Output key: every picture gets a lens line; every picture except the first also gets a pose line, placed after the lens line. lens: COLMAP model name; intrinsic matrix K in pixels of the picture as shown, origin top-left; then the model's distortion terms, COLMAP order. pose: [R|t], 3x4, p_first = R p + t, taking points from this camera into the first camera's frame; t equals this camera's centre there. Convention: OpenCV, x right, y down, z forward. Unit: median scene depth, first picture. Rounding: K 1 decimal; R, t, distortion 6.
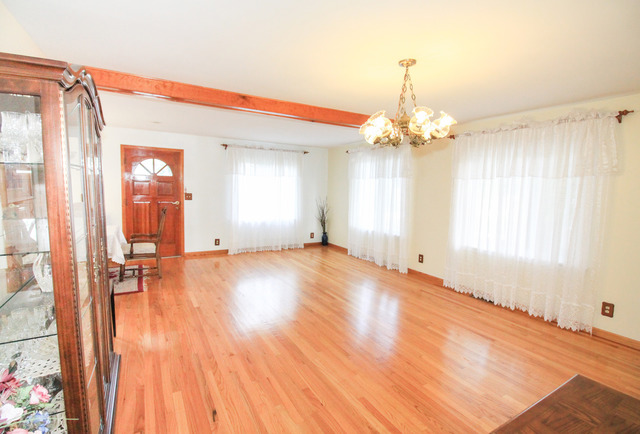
lens RADIAL K [[306.2, 0, 319.0], [0, 306.2, 217.1], [0, 0, 1]] dist [-0.001926, -0.000175]
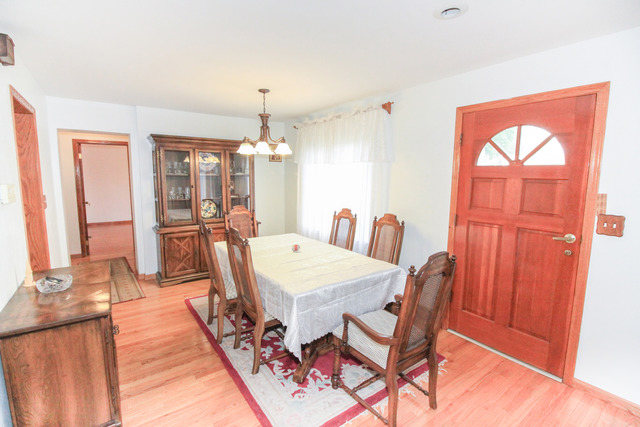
lens RADIAL K [[301.1, 0, 319.5], [0, 301.1, 213.5], [0, 0, 1]] dist [-0.015219, -0.003360]
pose [[0.103796, 0.101768, -0.989378, -0.147480], [-0.104335, 0.990377, 0.090925, -0.075641], [0.989111, 0.093789, 0.113415, 0.653724]]
